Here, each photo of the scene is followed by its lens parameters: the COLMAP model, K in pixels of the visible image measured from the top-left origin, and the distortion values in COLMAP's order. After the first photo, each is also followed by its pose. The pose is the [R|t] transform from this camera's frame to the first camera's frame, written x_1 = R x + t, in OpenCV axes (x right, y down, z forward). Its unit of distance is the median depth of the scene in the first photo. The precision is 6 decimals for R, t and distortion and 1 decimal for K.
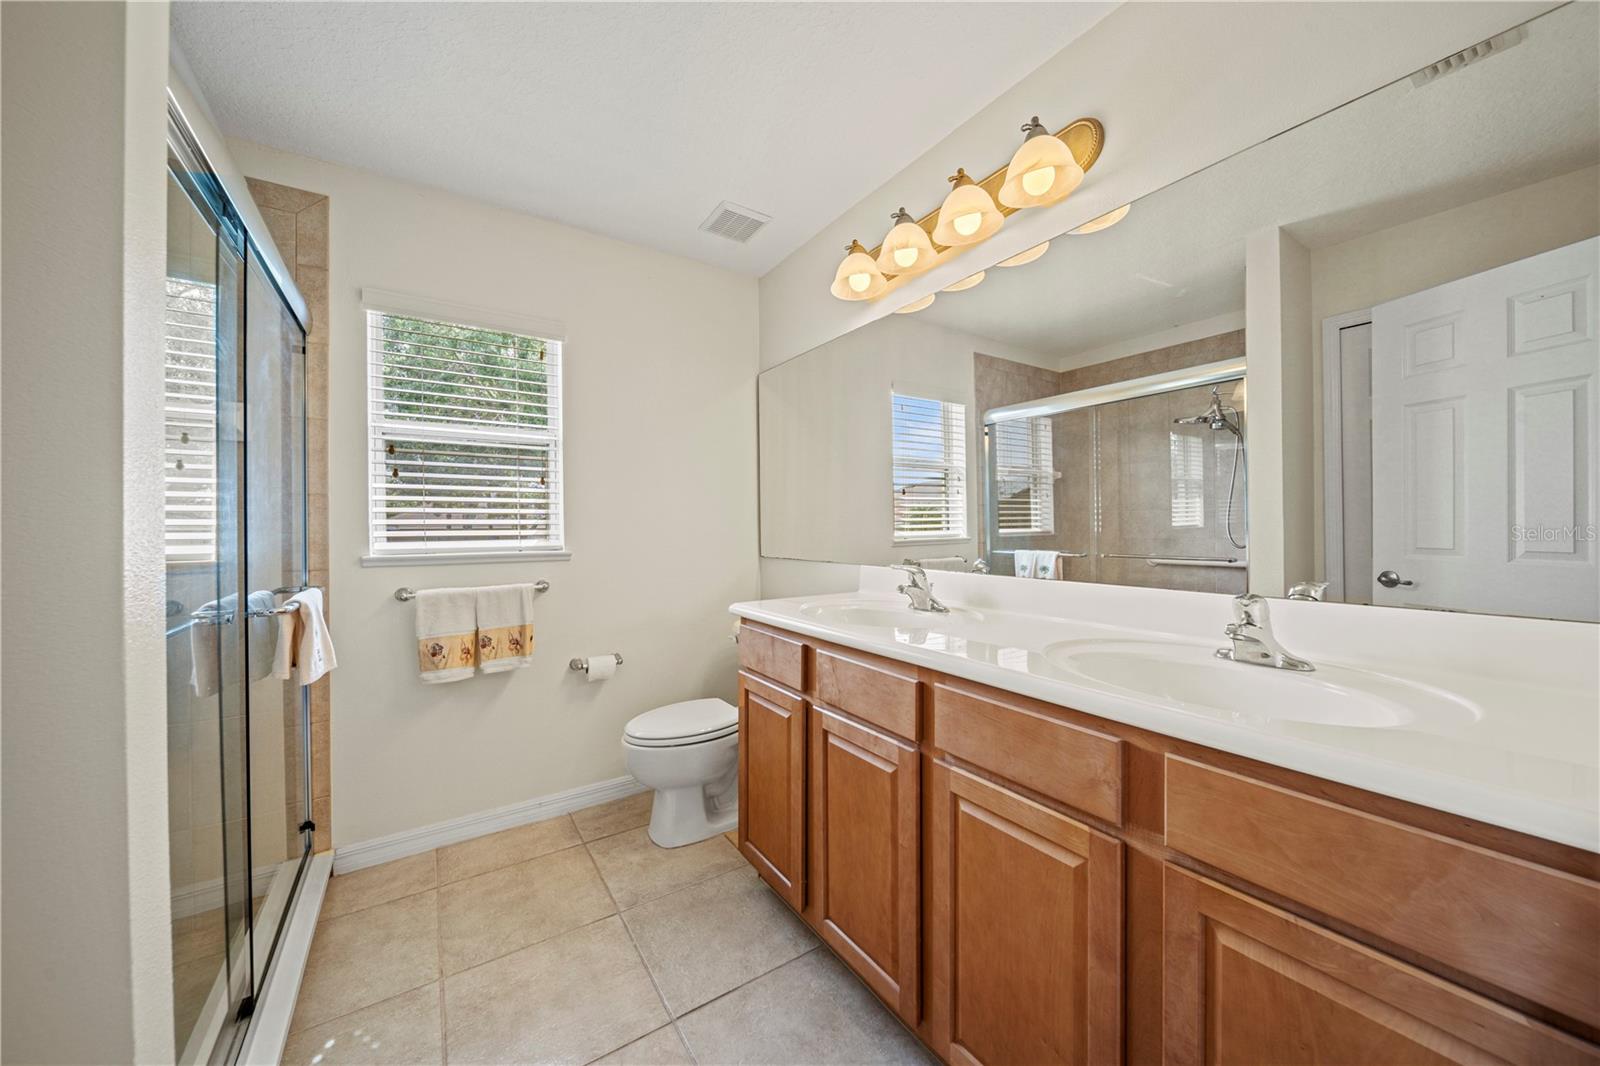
lens RADIAL K [[573.7, 0, 802.8], [0, 573.7, 531.0], [0, 0, 1]] dist [-0.001688, -0.001668]
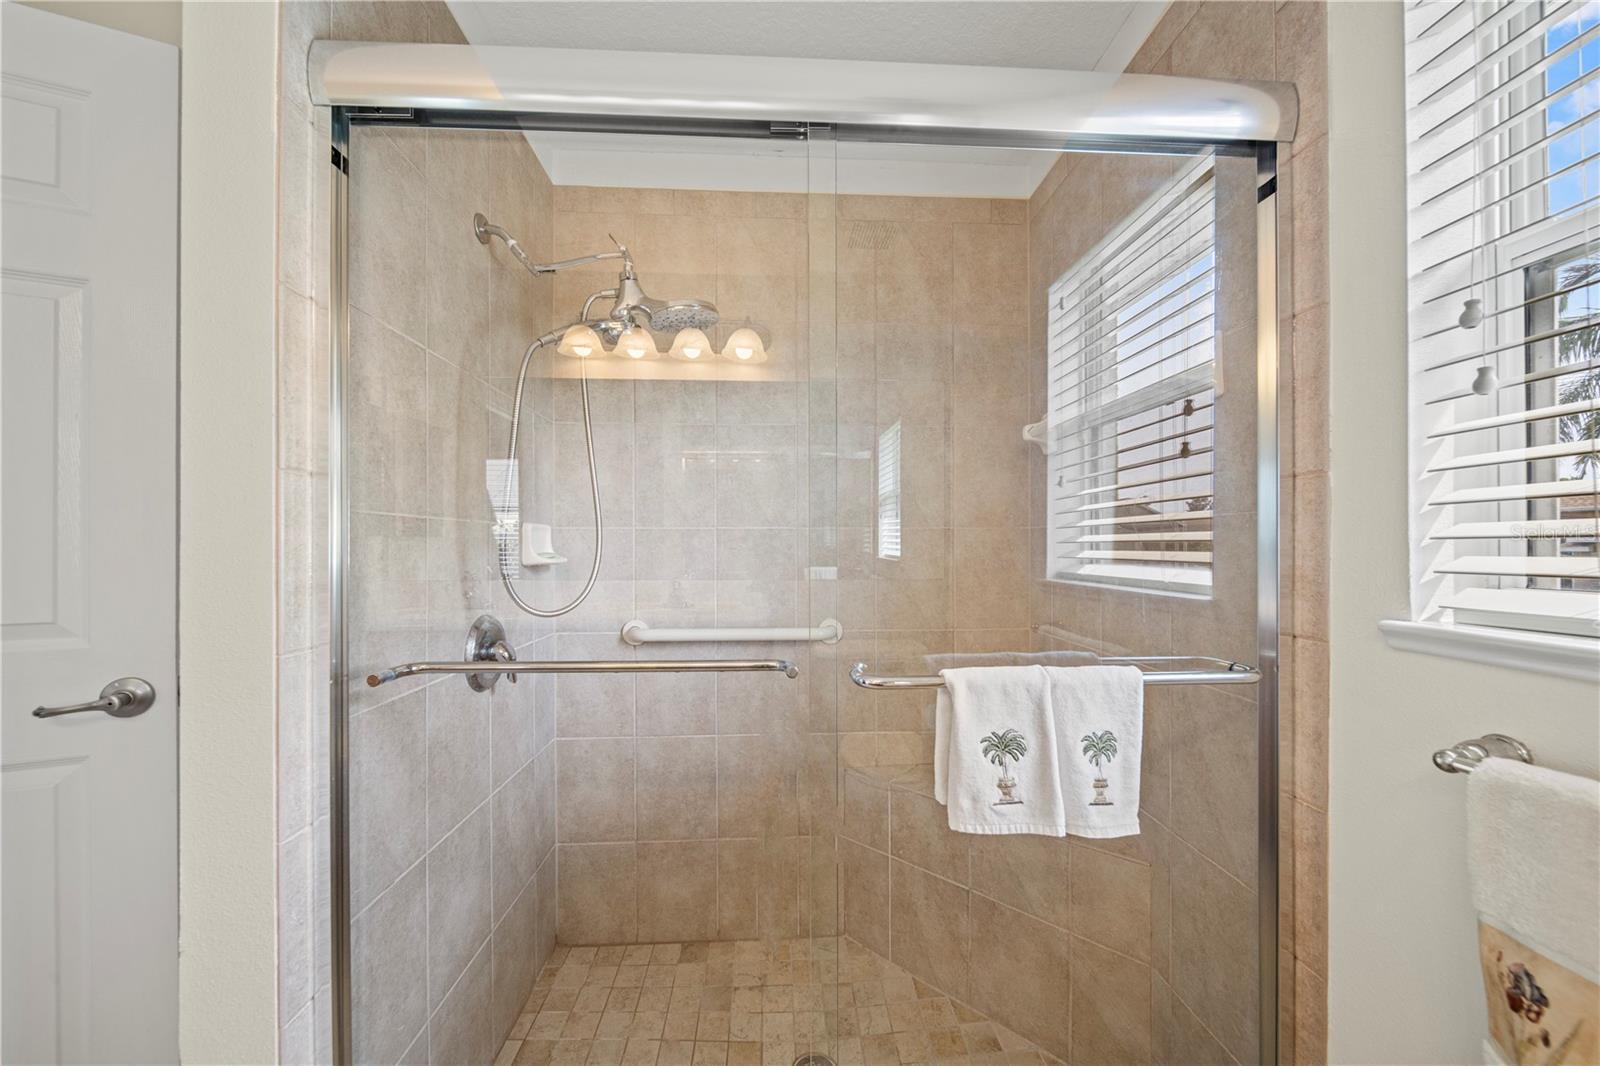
lens RADIAL K [[573.7, 0, 797.5], [0, 573.7, 544.6], [0, 0, 1]] dist [-0.001688, -0.001668]
pose [[-0.516696, 0.003480, -0.856162, -0.240217], [0.003117, 0.999993, 0.002184, -0.008483], [0.856164, -0.001541, -0.516703, 0.880899]]
